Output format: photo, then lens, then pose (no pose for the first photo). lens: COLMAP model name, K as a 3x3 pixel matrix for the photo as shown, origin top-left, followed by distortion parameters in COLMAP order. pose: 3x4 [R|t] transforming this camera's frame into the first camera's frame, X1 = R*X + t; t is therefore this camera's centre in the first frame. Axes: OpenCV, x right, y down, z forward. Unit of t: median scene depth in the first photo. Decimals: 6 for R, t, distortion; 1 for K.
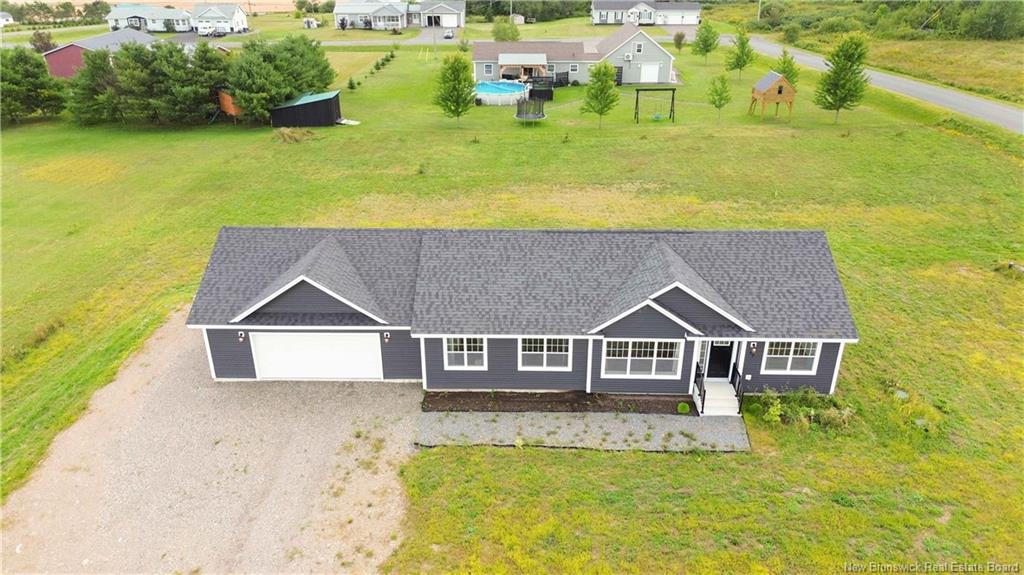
lens RADIAL K [[727.0, 0, 515.4], [0, 727.0, 288.8], [0, 0, 1]] dist [0.074900, -0.074986]
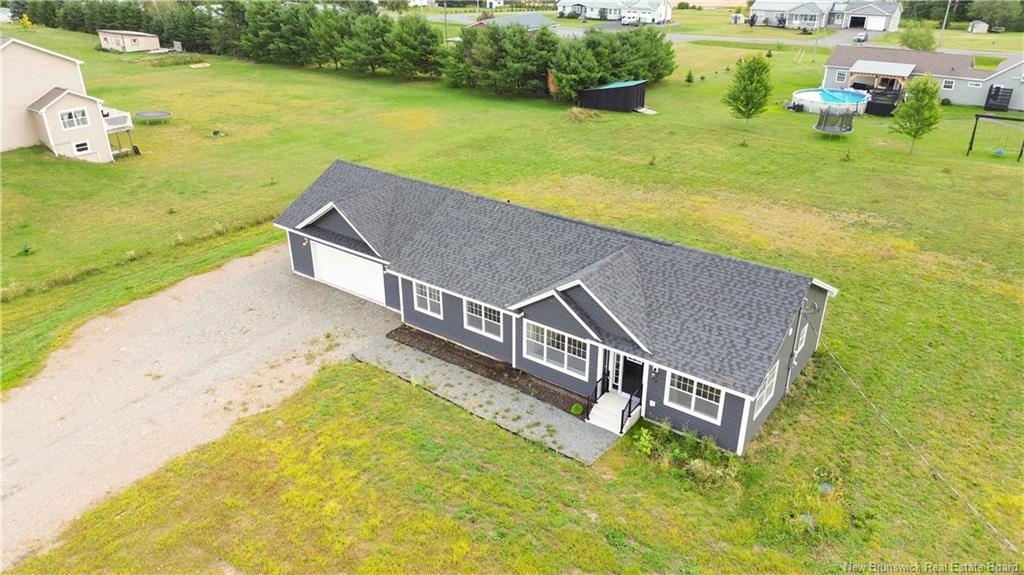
lens RADIAL K [[727.0, 0, 515.4], [0, 727.0, 288.8], [0, 0, 1]] dist [0.074900, -0.074986]
pose [[0.816022, 0.255210, -0.518629, 0.582171], [-0.252759, 0.964468, 0.076904, -0.045187], [0.519828, 0.068333, 0.851533, 0.096857]]
